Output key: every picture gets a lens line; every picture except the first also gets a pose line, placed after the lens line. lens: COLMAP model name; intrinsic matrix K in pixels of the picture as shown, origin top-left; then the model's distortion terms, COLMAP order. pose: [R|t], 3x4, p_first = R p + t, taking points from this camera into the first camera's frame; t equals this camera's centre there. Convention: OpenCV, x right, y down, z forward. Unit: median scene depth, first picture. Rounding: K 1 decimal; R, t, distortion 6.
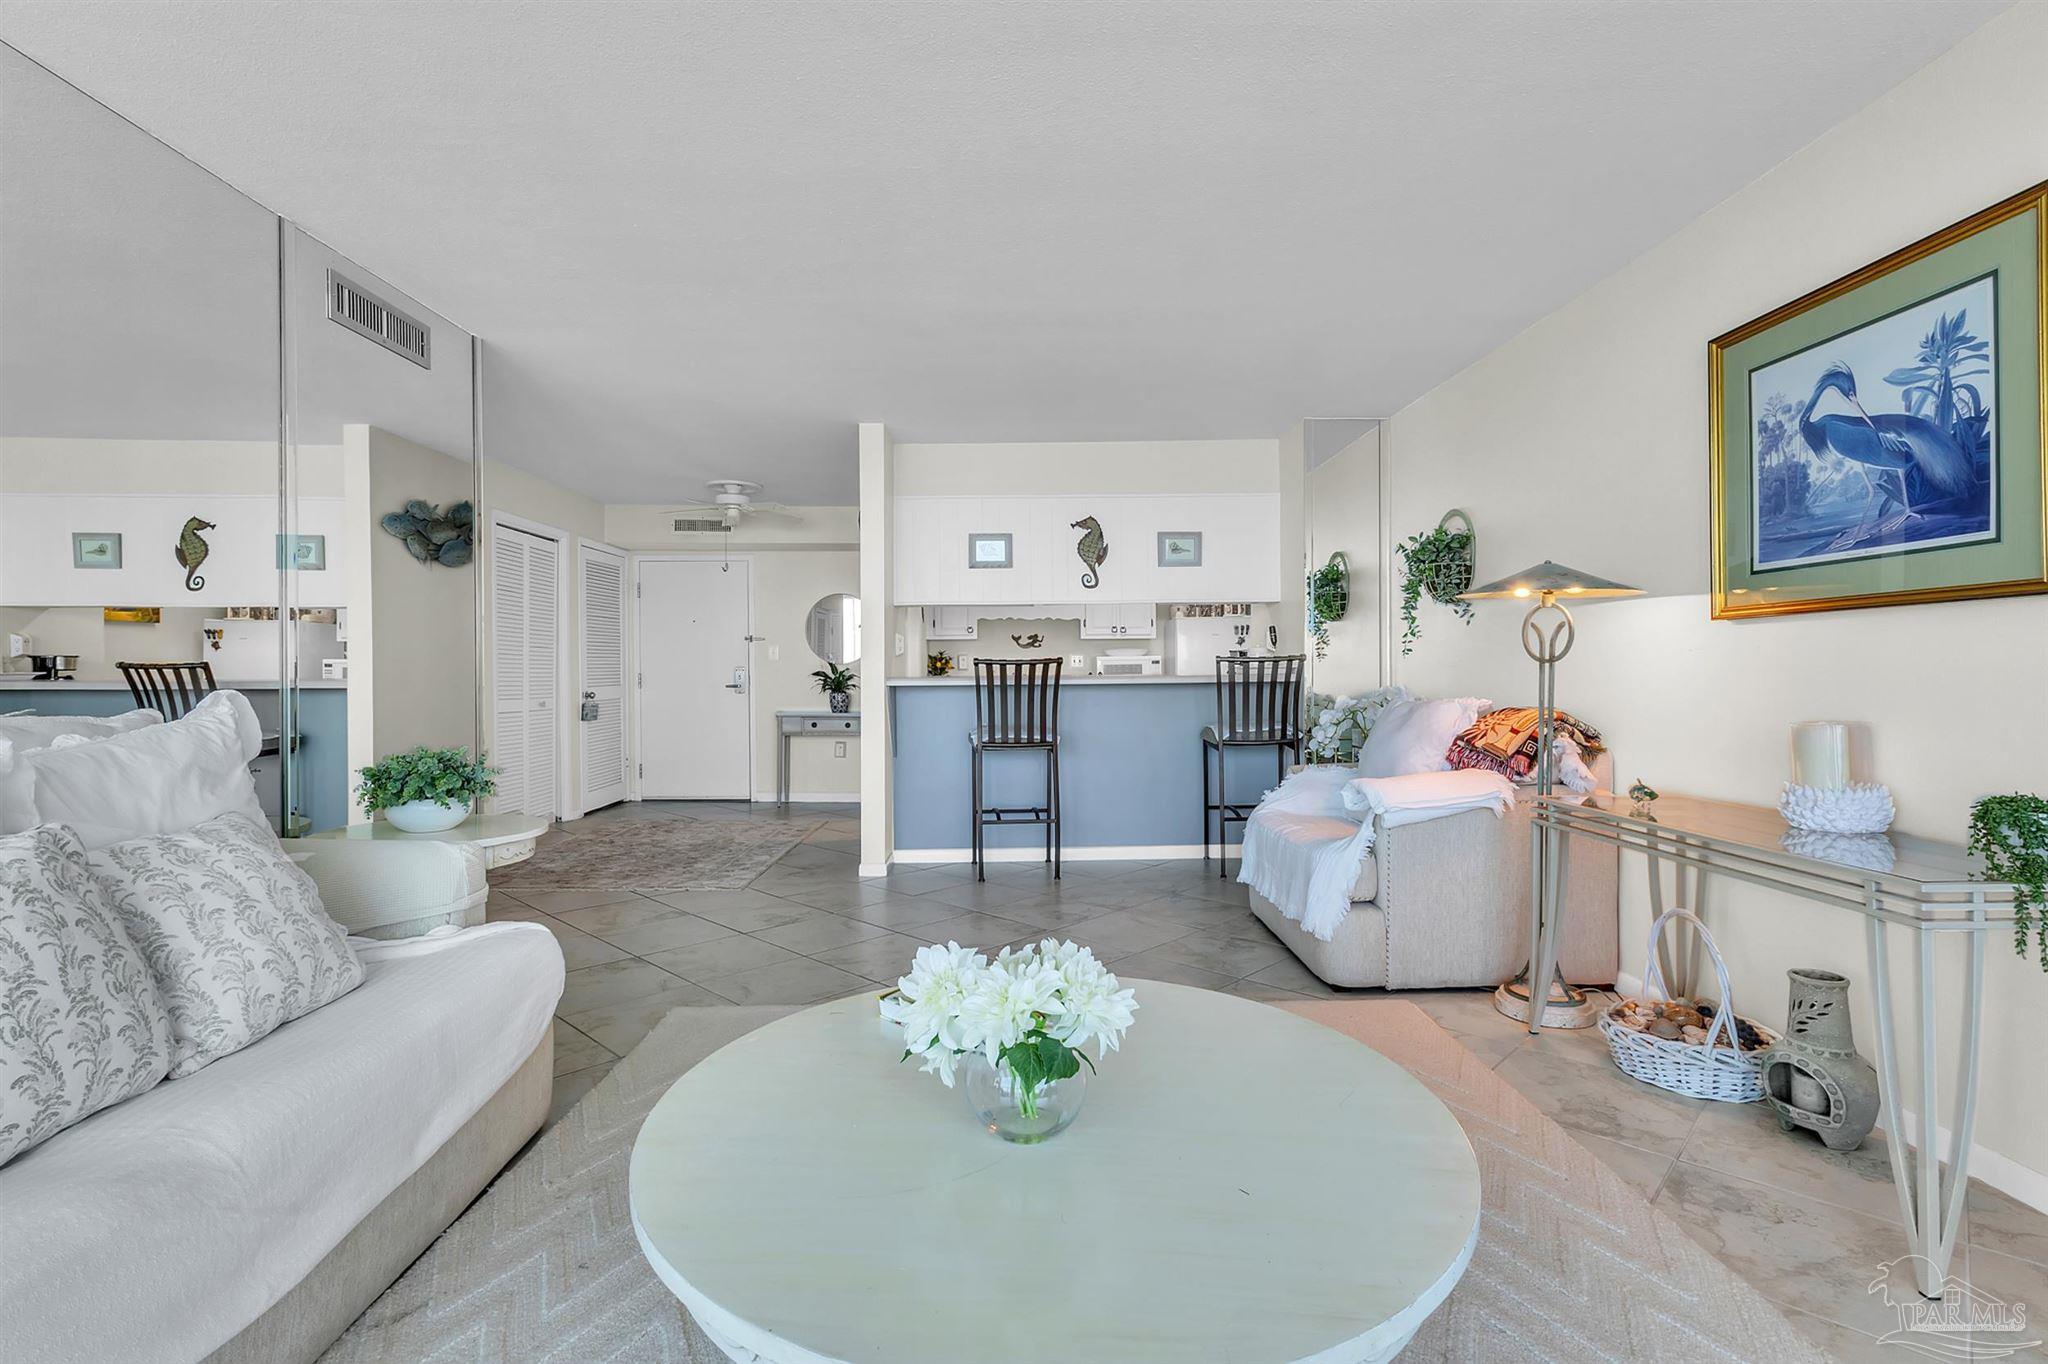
lens RADIAL K [[956.9, 0, 1004.1], [0, 956.9, 674.8], [0, 0, 1]] dist [0.000682, 0.001209]
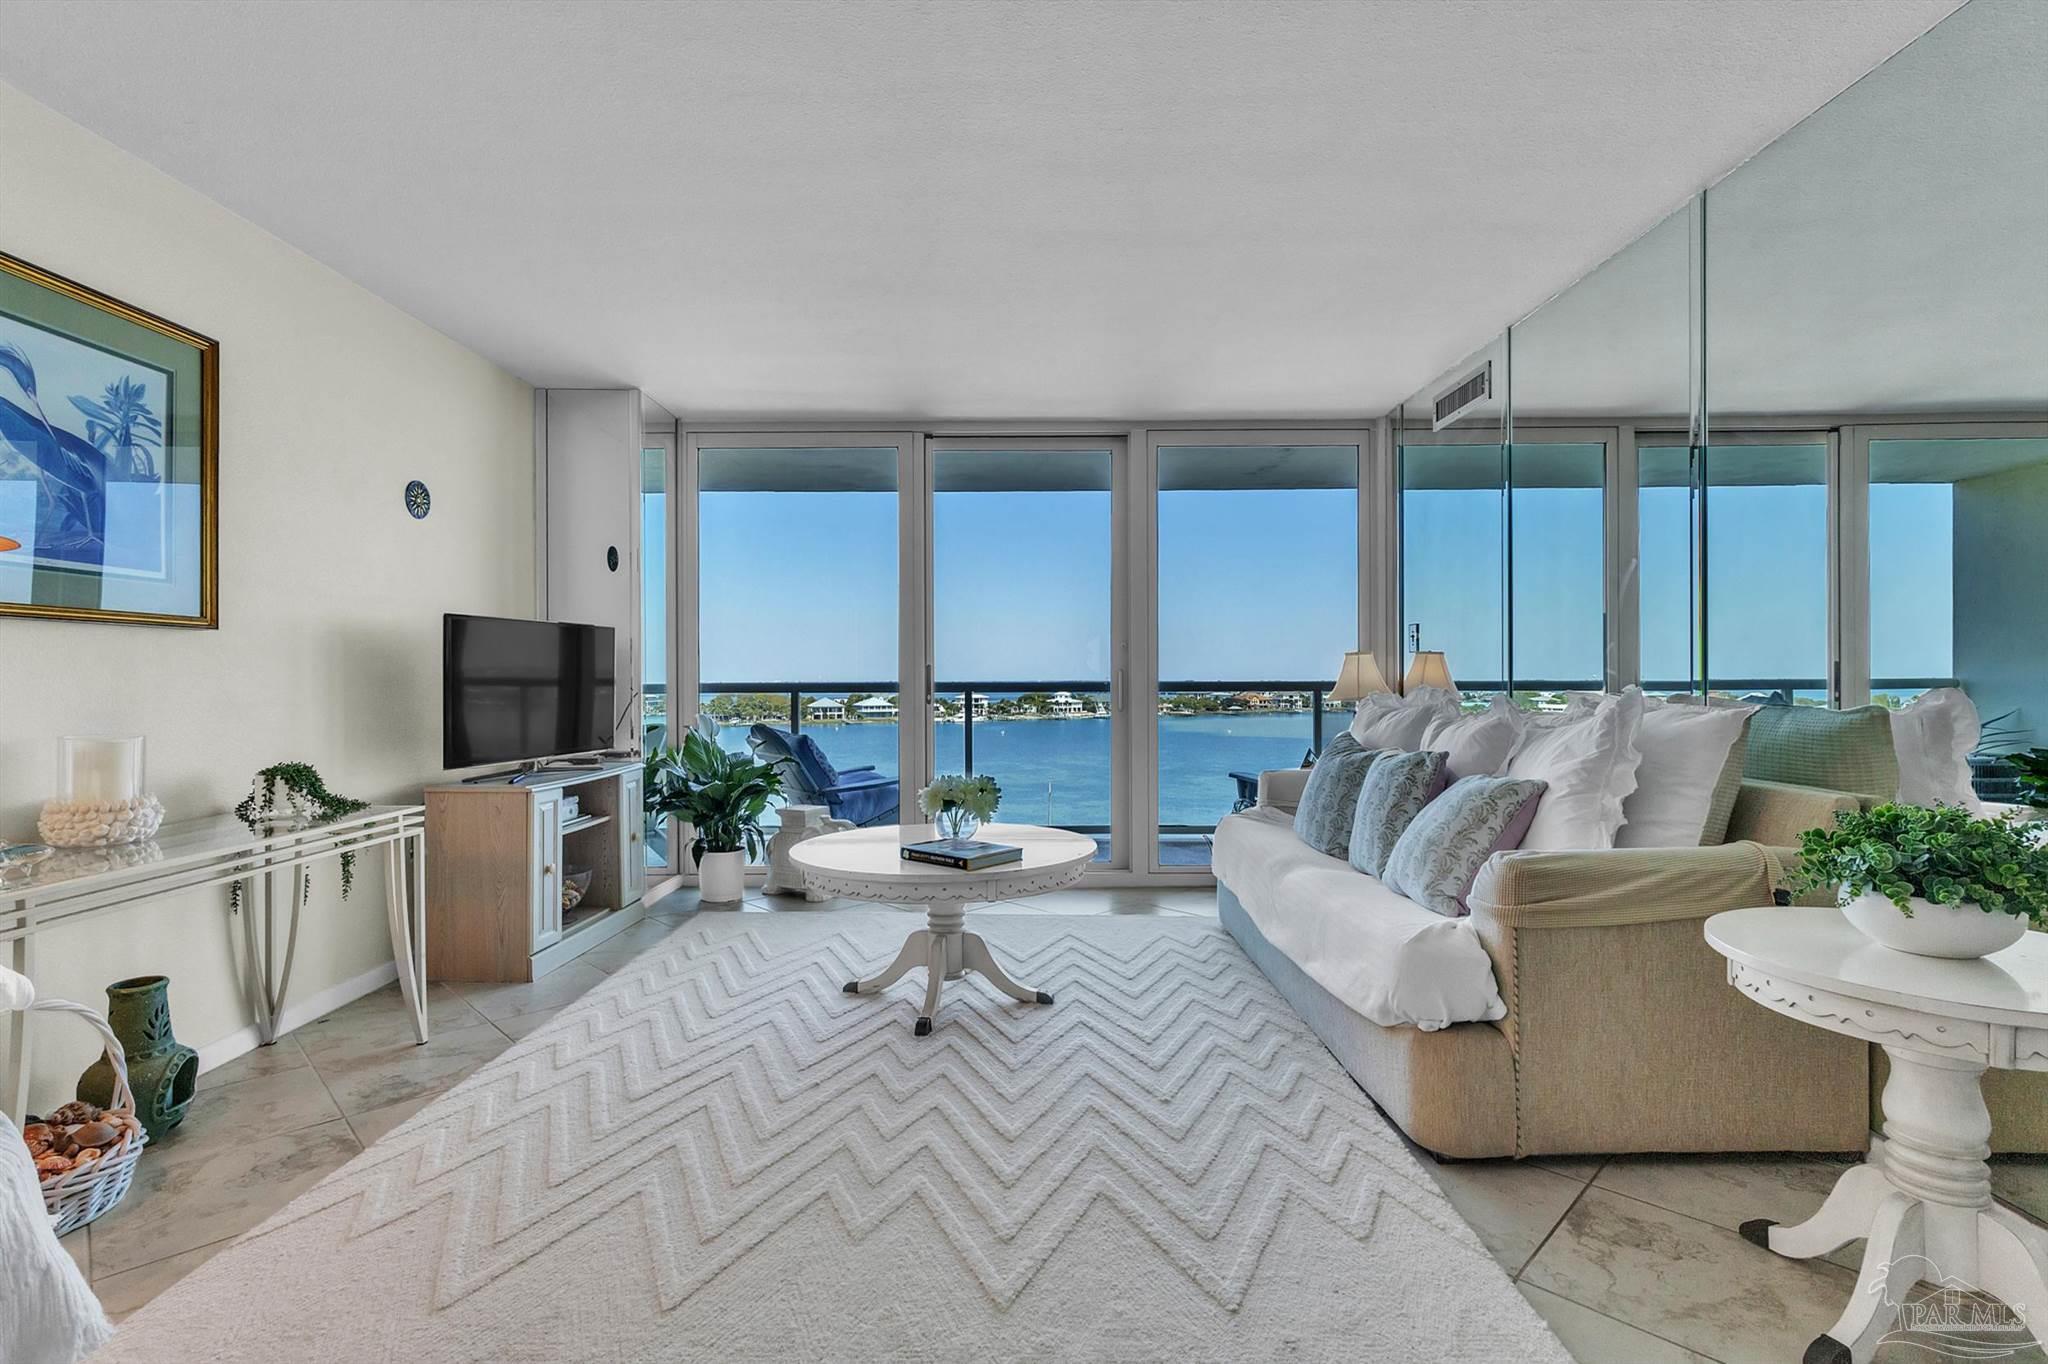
lens RADIAL K [[956.9, 0, 1026.0], [0, 956.9, 678.7], [0, 0, 1]] dist [0.000682, 0.001209]
pose [[-0.999948, 0.008747, 0.005237, -0.064460], [0.008748, 0.999962, 0.000040, -0.000480], [-0.005236, 0.000086, -0.999986, 1.274930]]
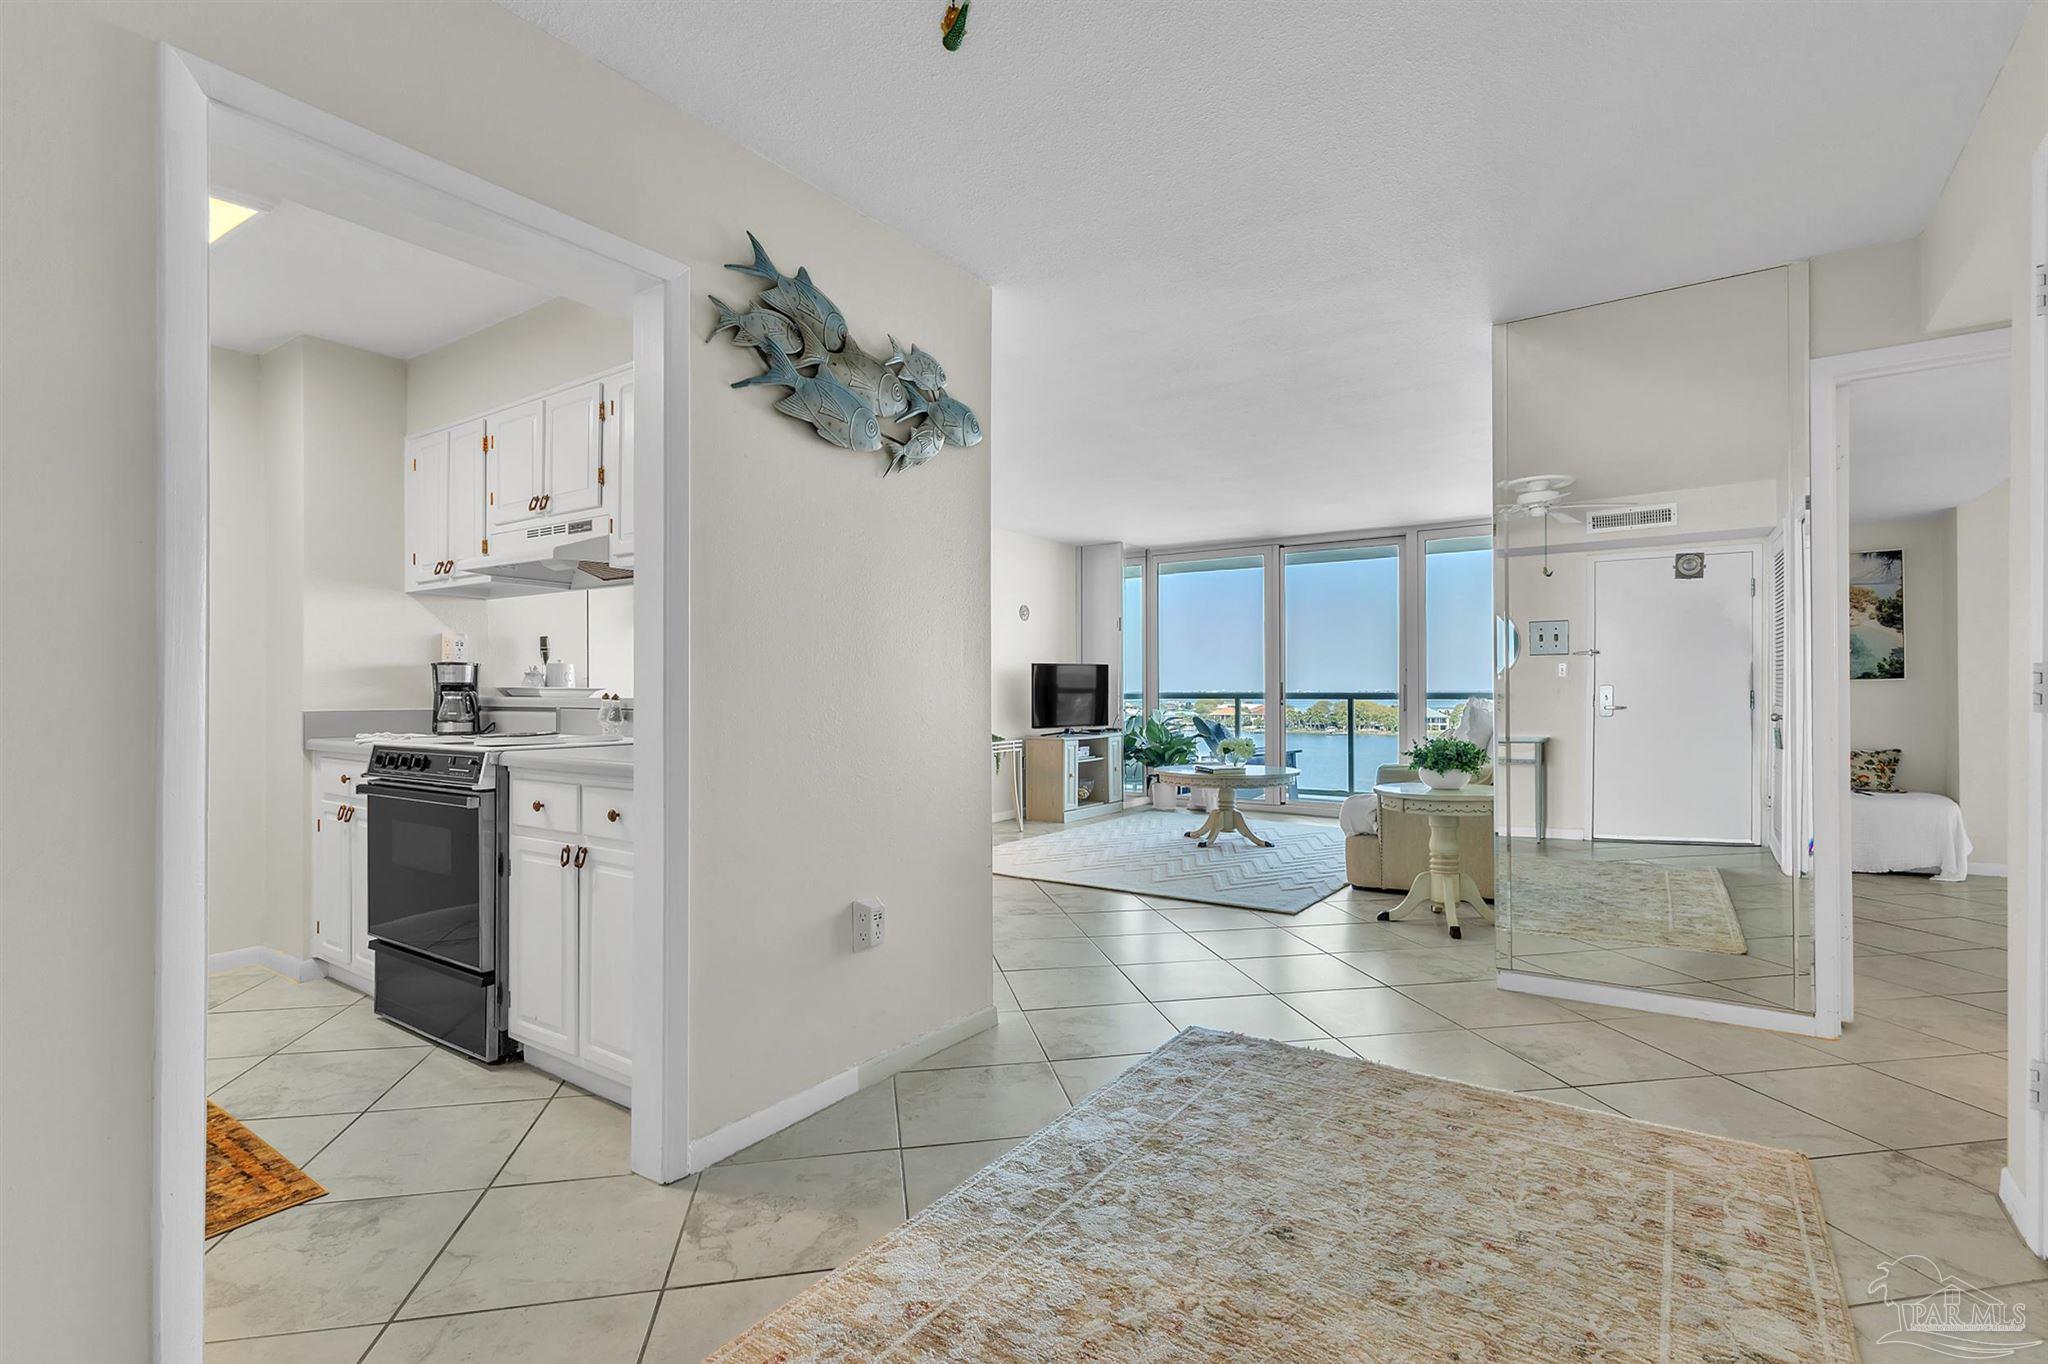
lens RADIAL K [[956.9, 0, 1022.1], [0, 956.9, 684.1], [0, 0, 1]] dist [0.000682, 0.001209]
pose [[-0.816431, 0.012680, 0.577304, -0.763507], [0.009057, 0.999917, -0.009154, -0.001586], [-0.577372, -0.002245, -0.816478, 2.181260]]
